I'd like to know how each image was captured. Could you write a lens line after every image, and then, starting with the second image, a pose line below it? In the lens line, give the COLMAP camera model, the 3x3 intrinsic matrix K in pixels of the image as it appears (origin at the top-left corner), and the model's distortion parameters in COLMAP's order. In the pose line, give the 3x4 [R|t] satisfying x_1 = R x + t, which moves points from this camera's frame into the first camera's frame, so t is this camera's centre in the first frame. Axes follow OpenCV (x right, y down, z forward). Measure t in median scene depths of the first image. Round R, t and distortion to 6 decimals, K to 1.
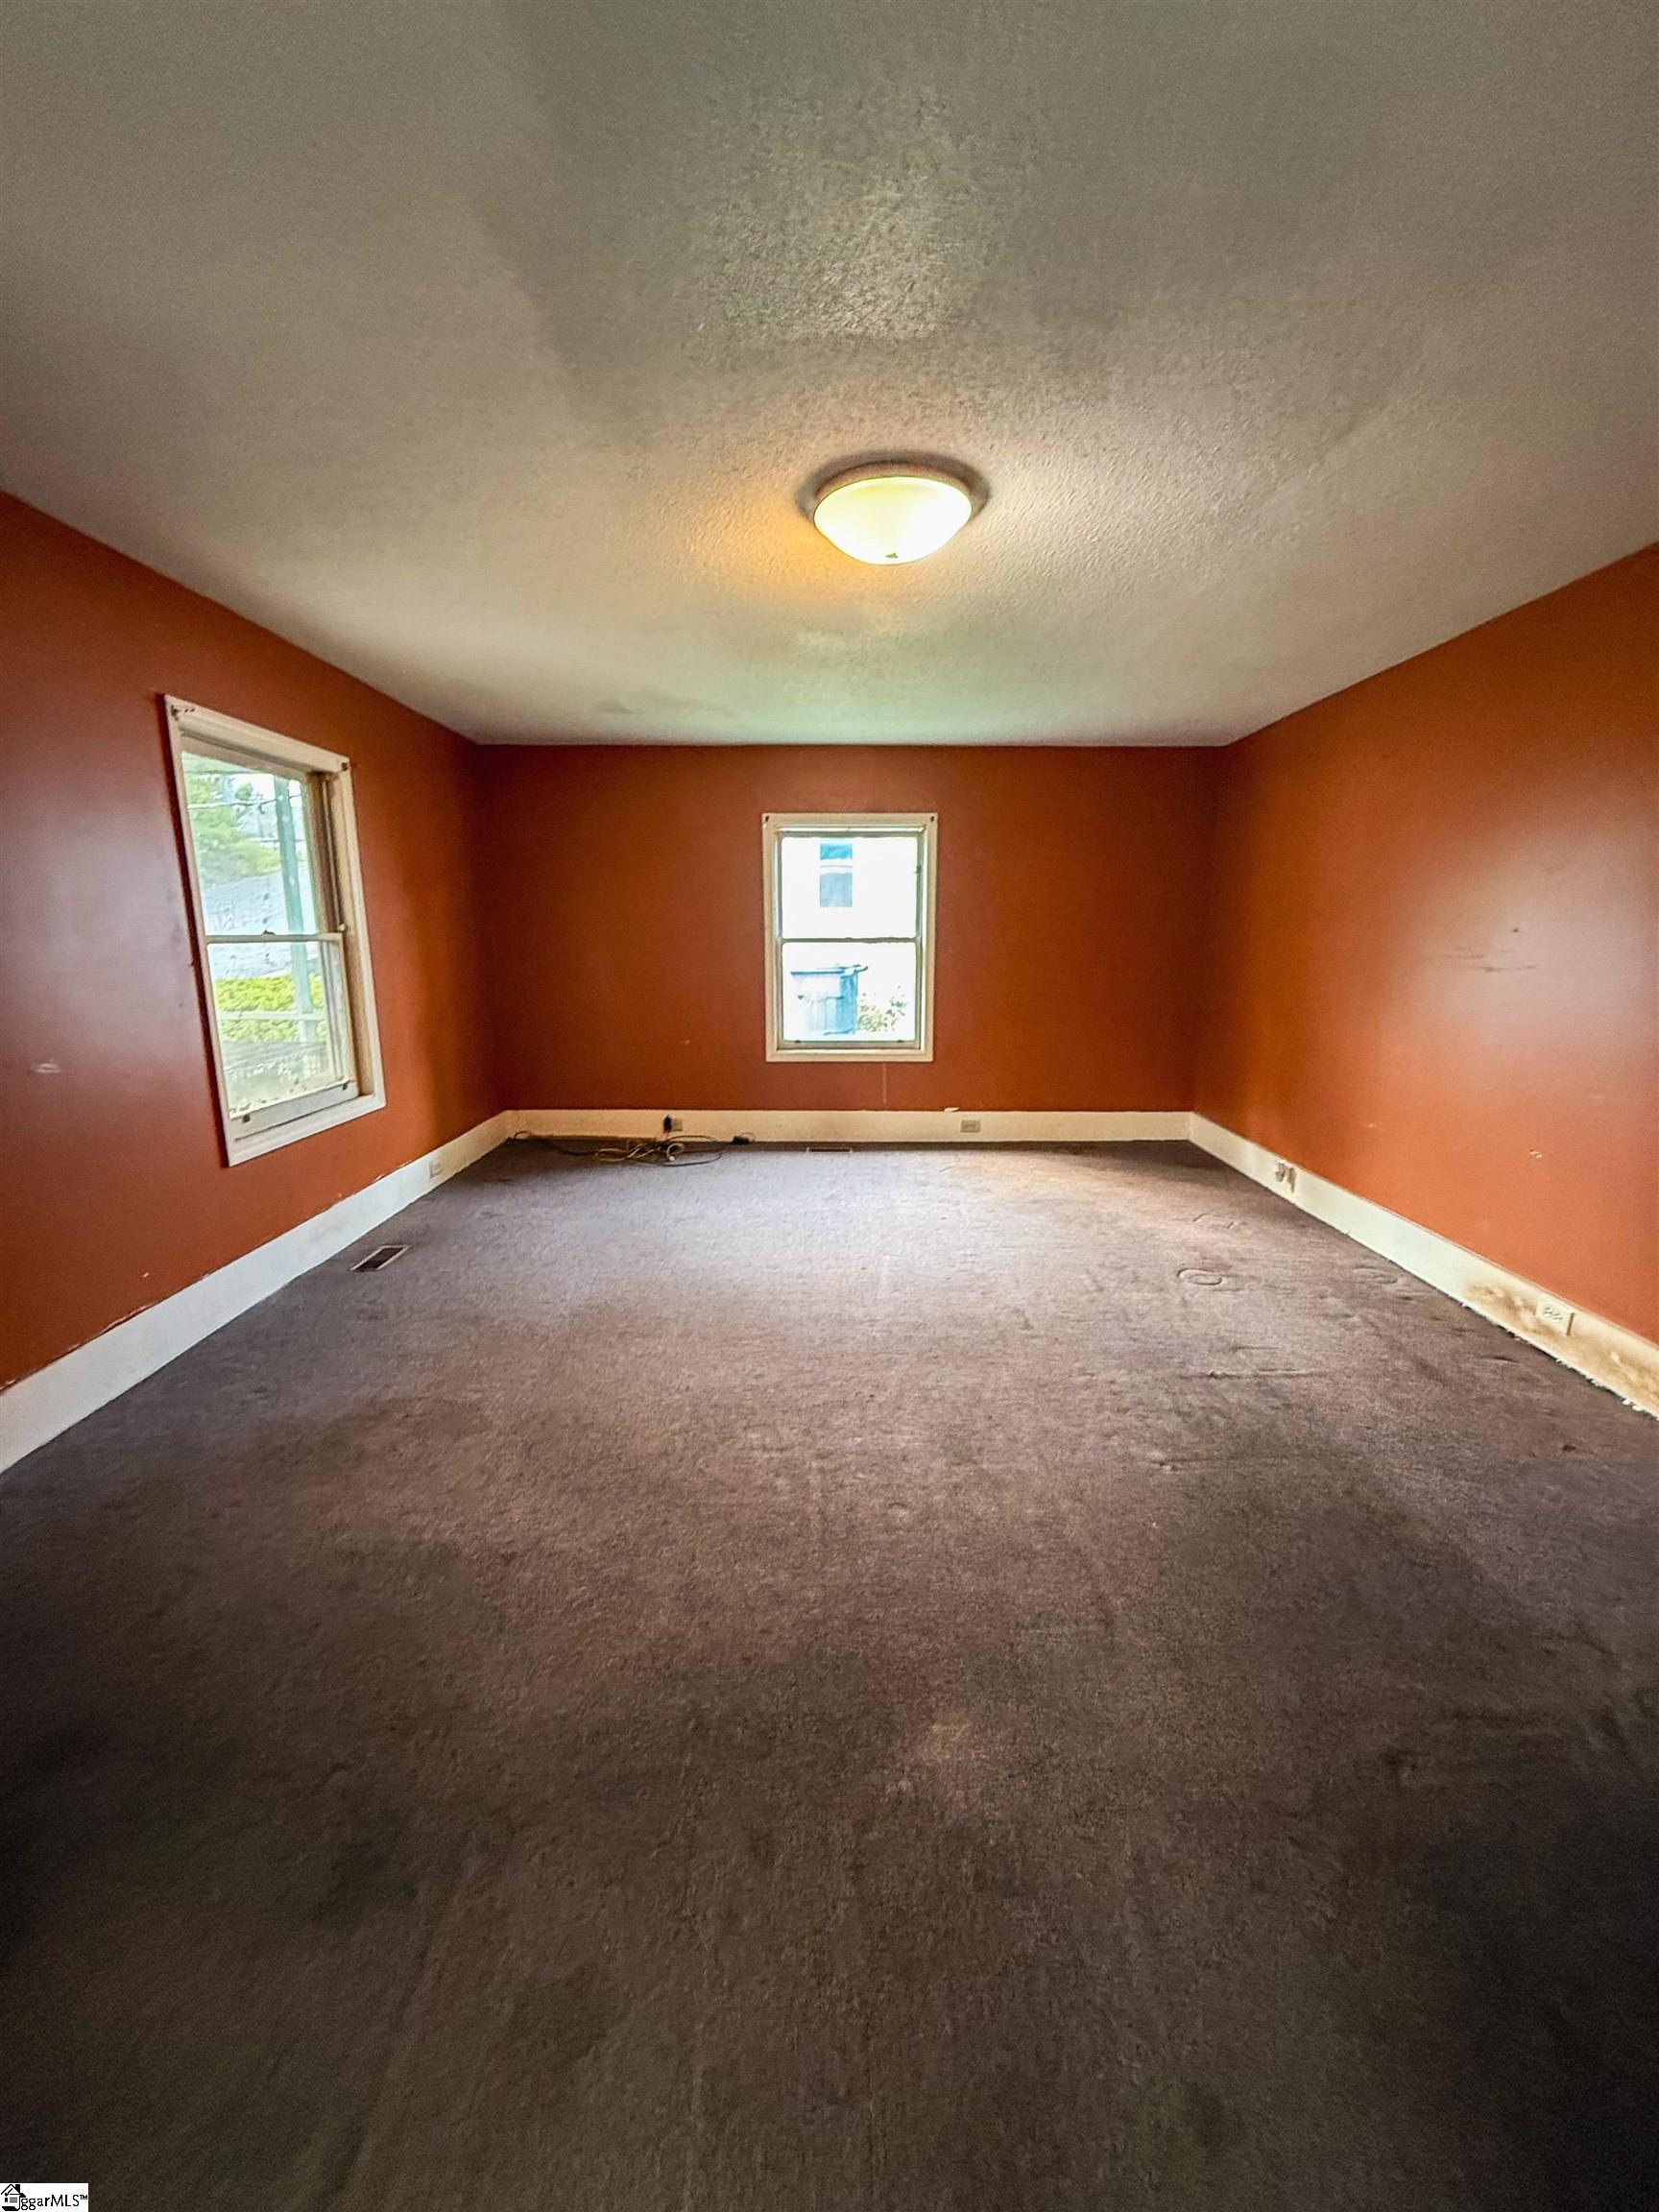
lens RADIAL K [[886.0, 0, 829.5], [0, 886.0, 1106.0], [0, 0, 1]] dist [0.001133, 0.000049]
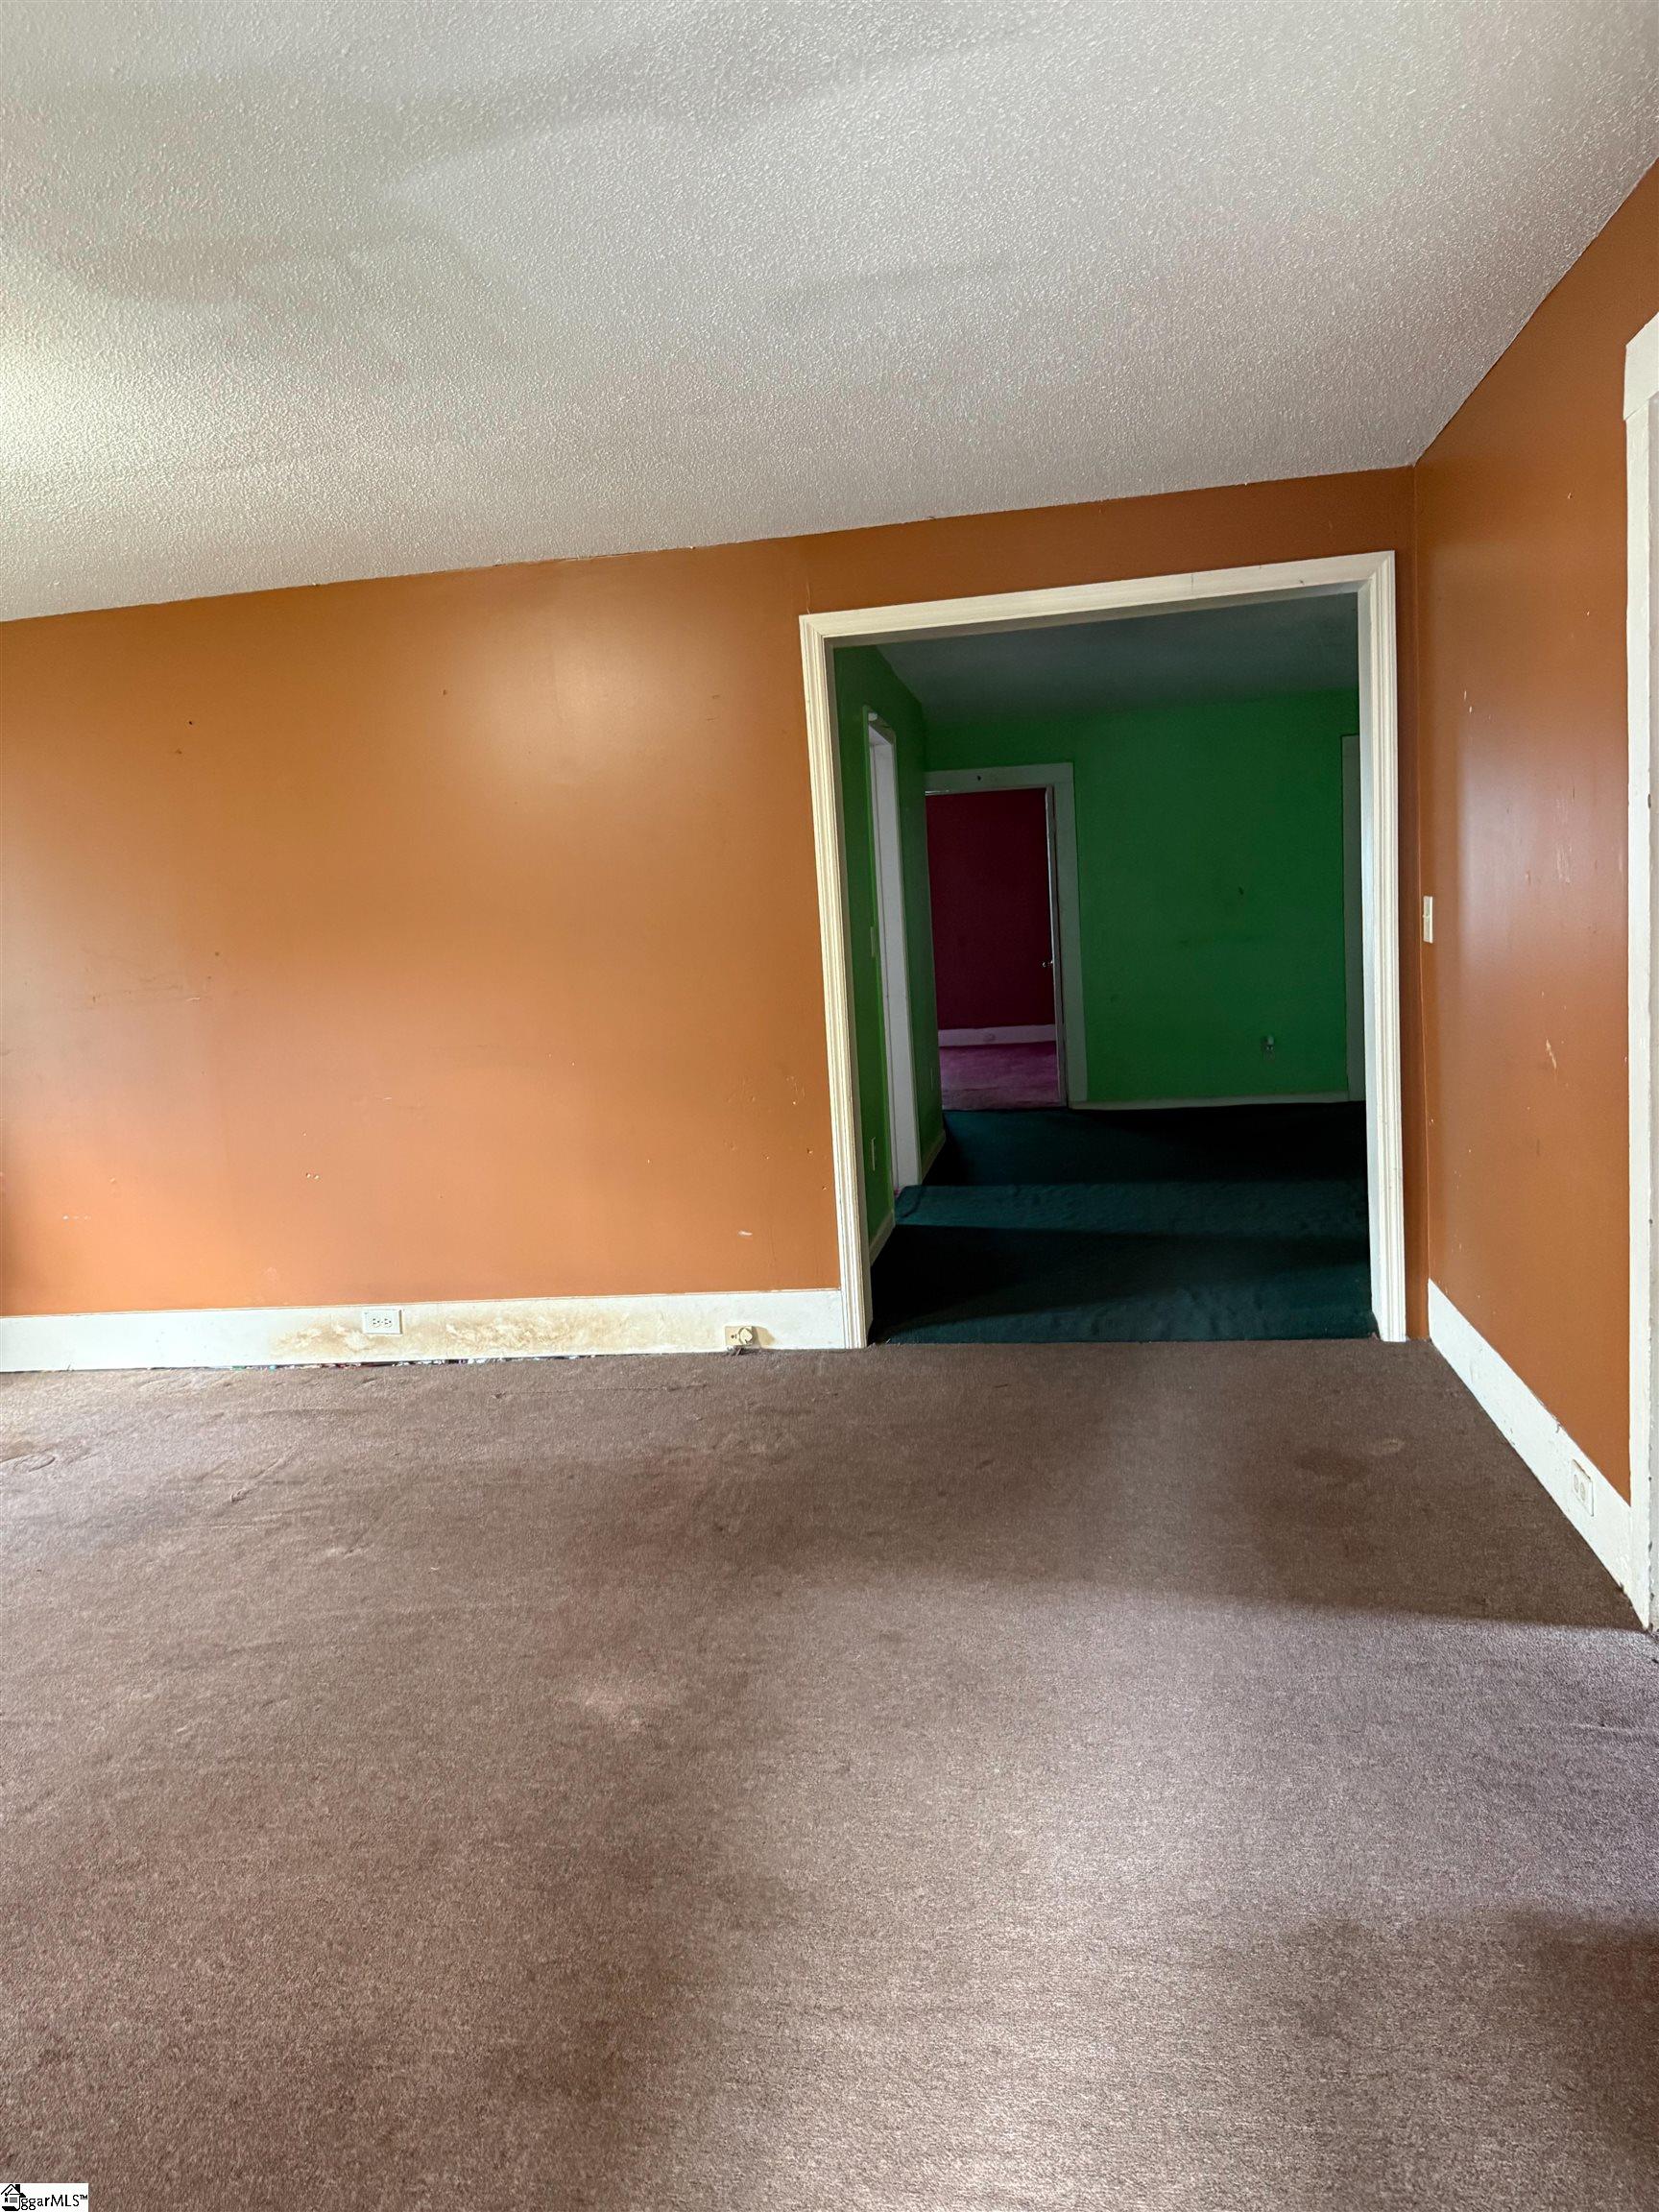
lens RADIAL K [[1546.8, 0, 829.5], [0, 1546.8, 1106.0], [0, 0, 1]] dist [-0.002579, -0.001817]
pose [[0.165497, -0.141268, 0.976040, -0.810128], [0.262736, 0.960236, 0.094431, -0.033766], [-0.950569, 0.240812, 0.196032, 0.115796]]
